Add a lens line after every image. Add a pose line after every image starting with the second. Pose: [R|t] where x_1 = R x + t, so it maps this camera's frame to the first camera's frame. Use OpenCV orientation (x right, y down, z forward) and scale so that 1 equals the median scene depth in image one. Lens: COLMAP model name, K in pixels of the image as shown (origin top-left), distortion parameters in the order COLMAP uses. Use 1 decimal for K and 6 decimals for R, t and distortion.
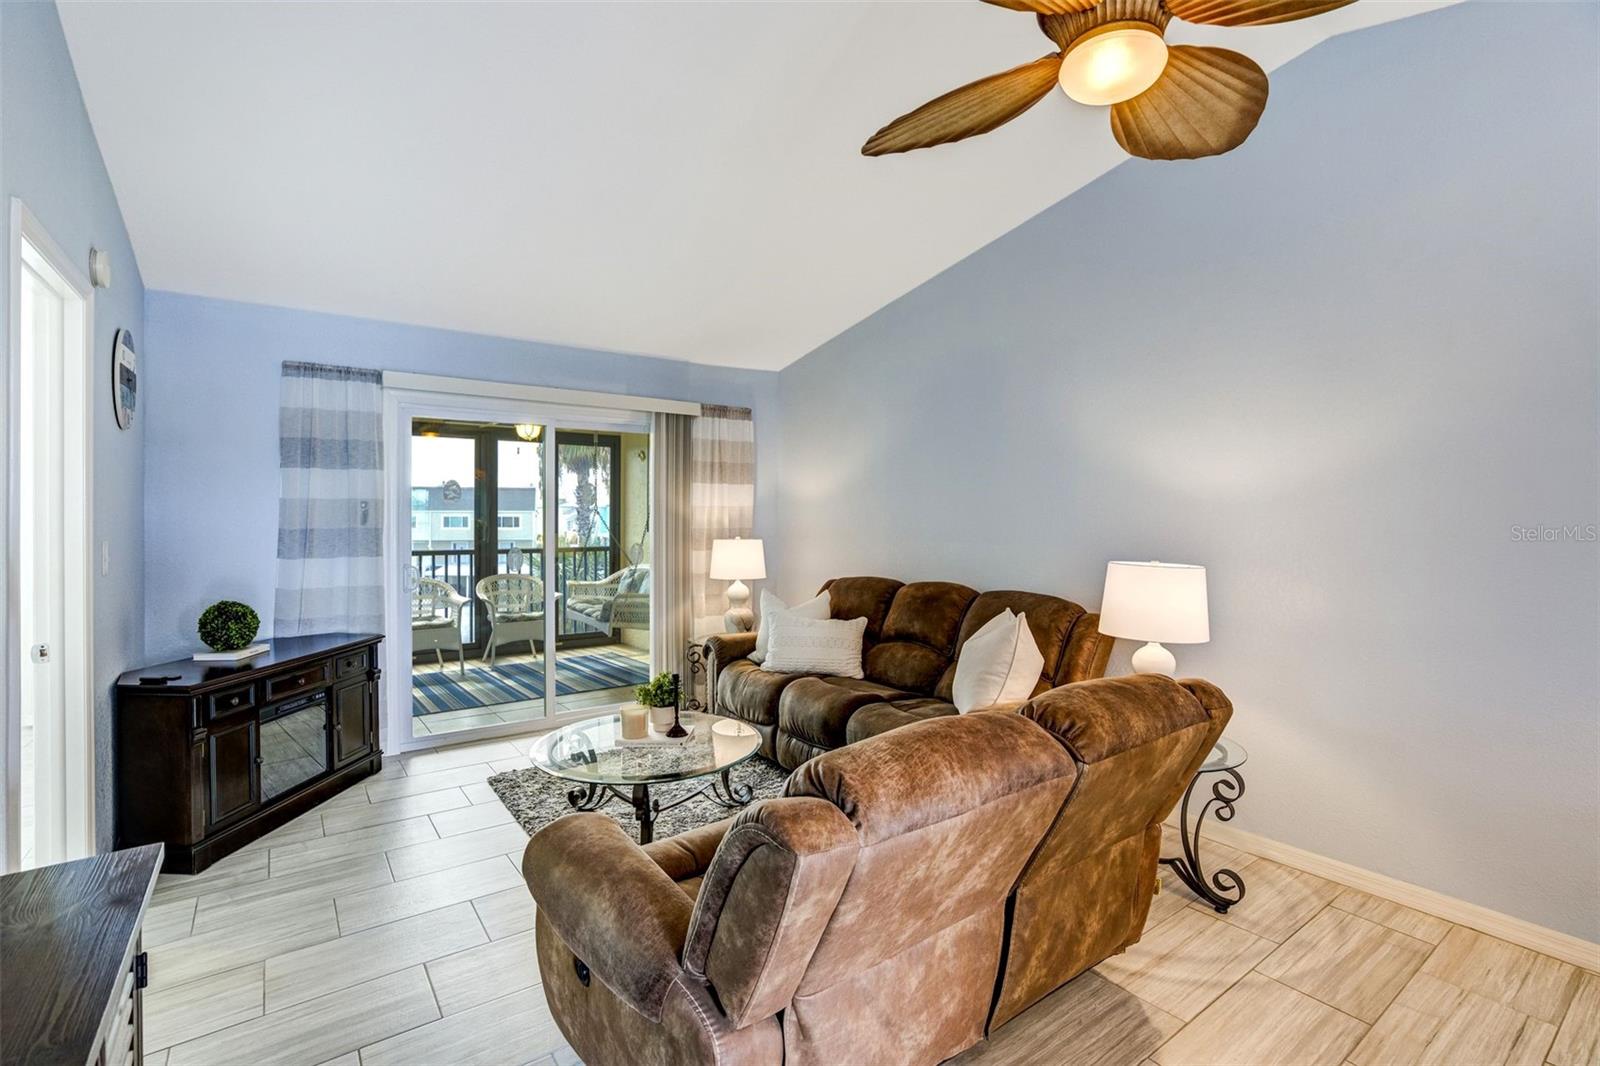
lens RADIAL K [[748.5, 0, 784.3], [0, 748.5, 522.9], [0, 0, 1]] dist [-0.051335, 0.018566]
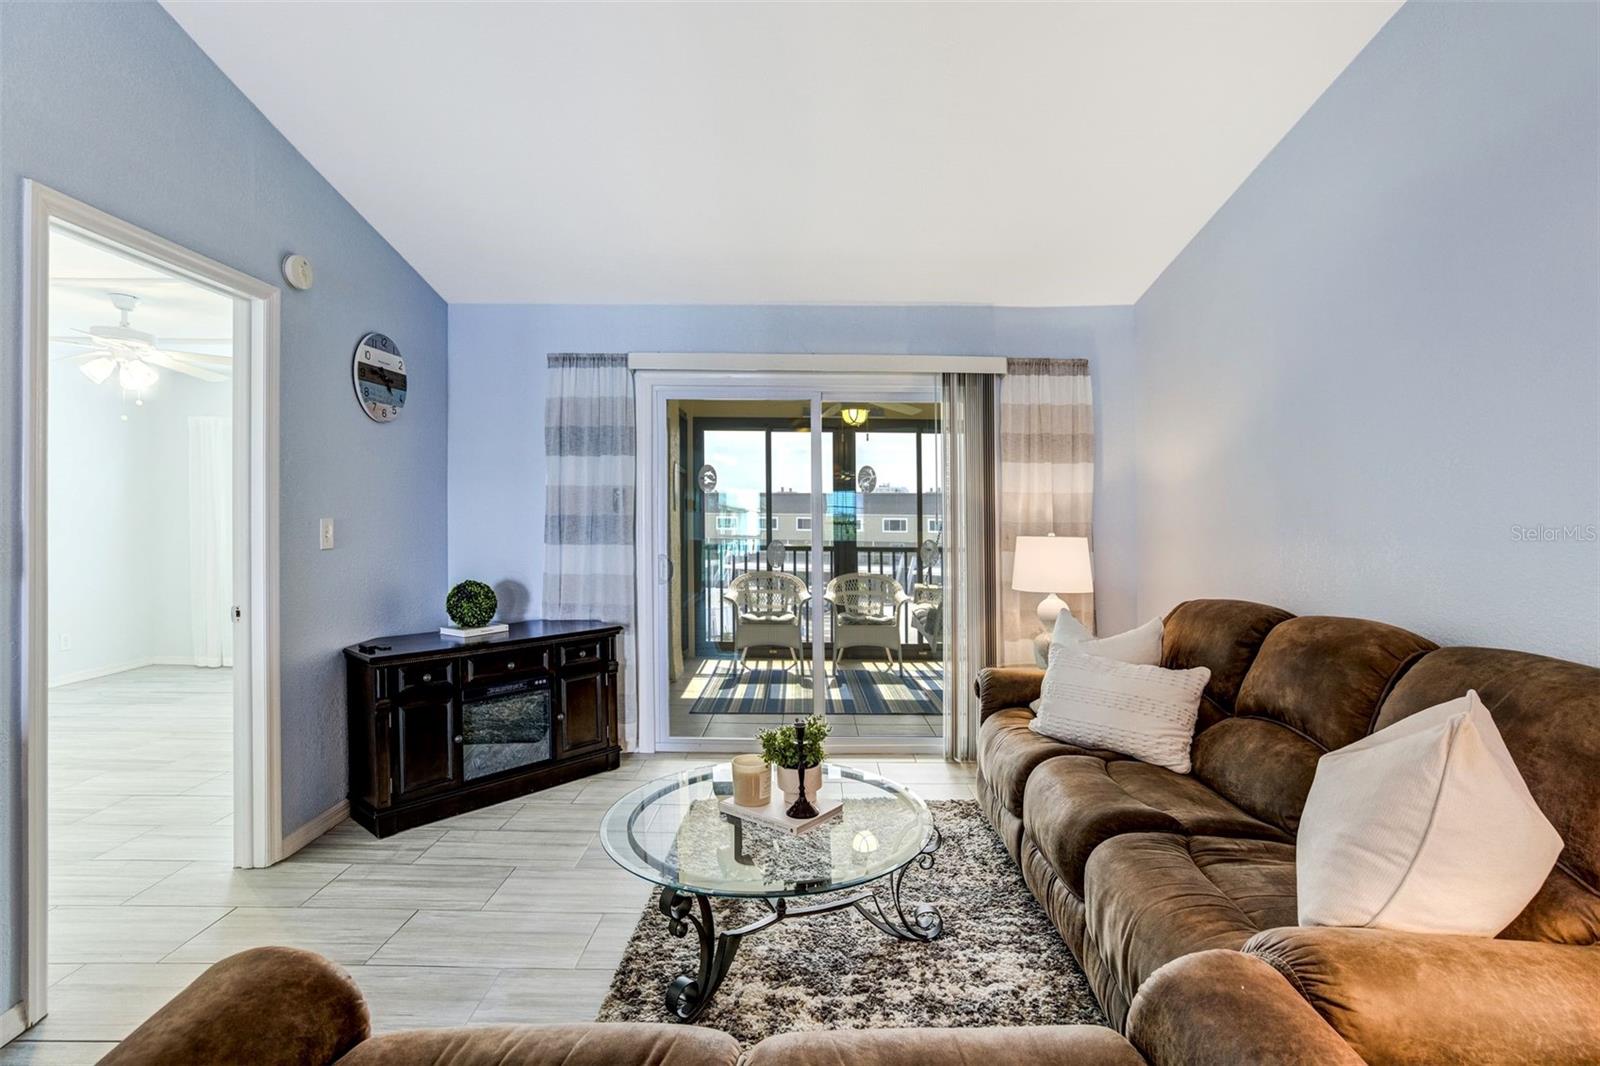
lens RADIAL K [[722.3, 0, 792.2], [0, 722.3, 512.4], [0, 0, 1]] dist [-0.041666, 0.000309]
pose [[0.802001, -0.002590, -0.597318, 0.190567], [-0.012105, 0.999715, -0.020588, 0.020133], [0.597201, 0.023742, 0.801740, 0.371742]]
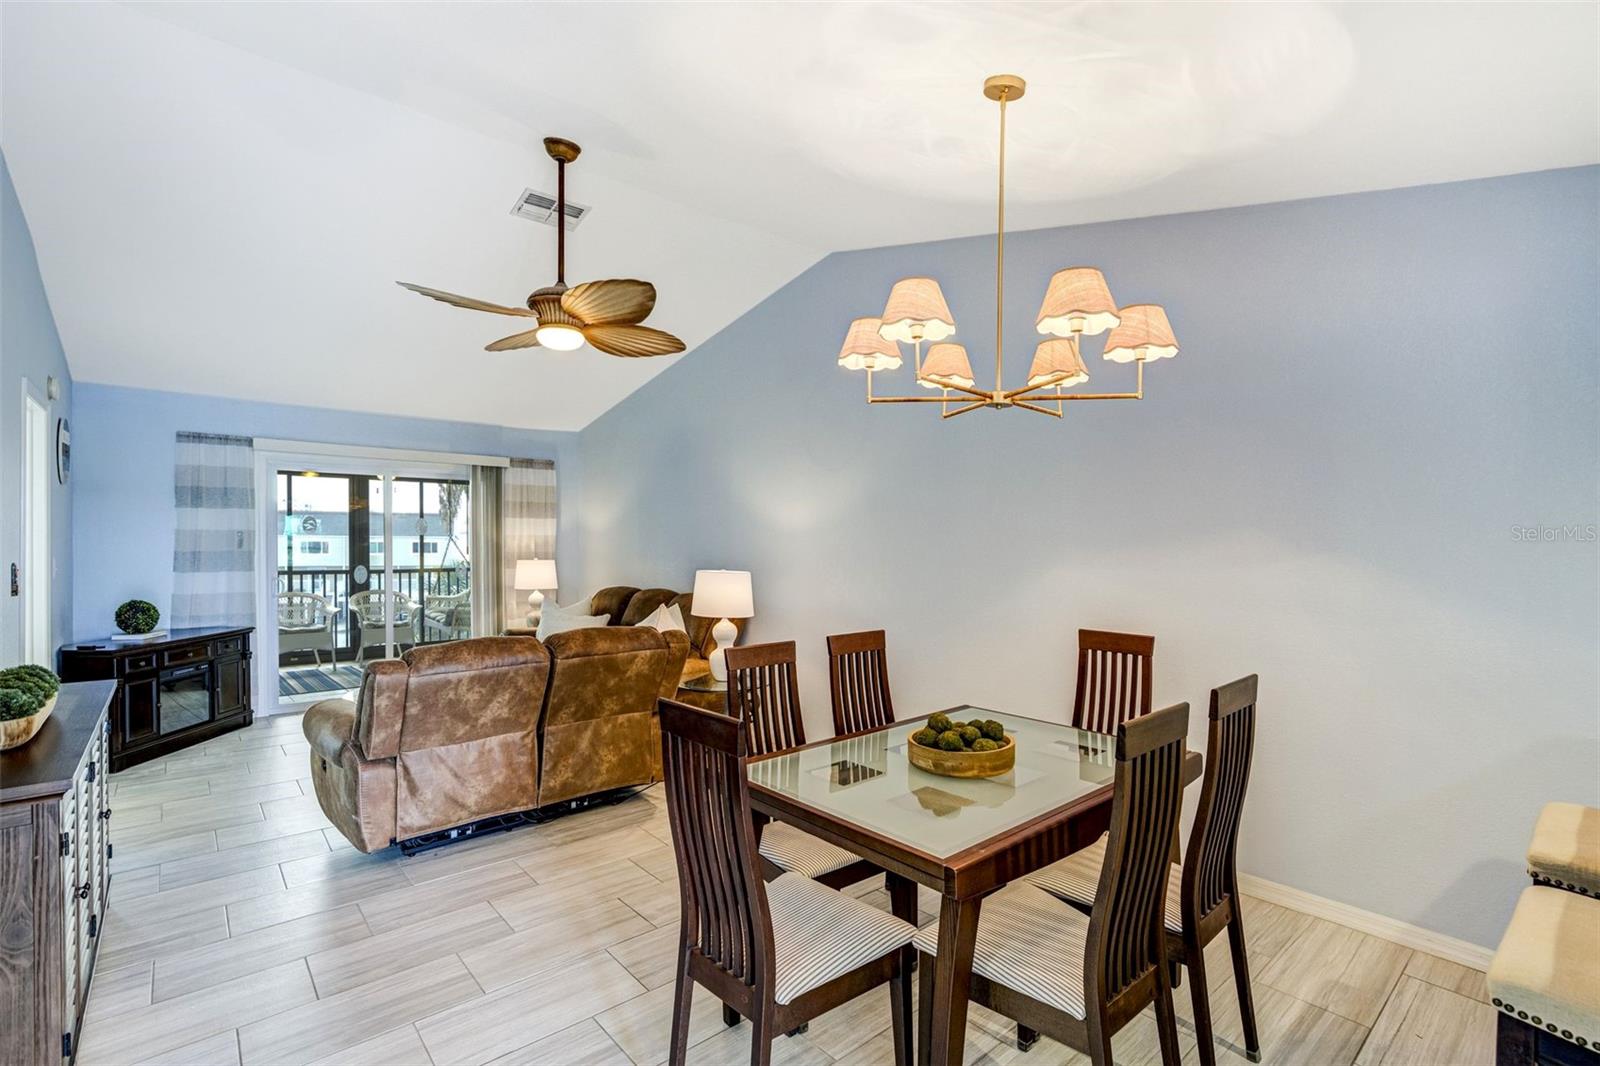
lens RADIAL K [[748.5, 0, 742.7], [0, 748.5, 554.4], [0, 0, 1]] dist [-0.001356, 0.000260]
pose [[0.999230, 0.001234, 0.039213, 0.321399], [-0.001507, 0.999975, 0.006941, 0.002544], [-0.039204, -0.006995, 0.999207, -0.445391]]
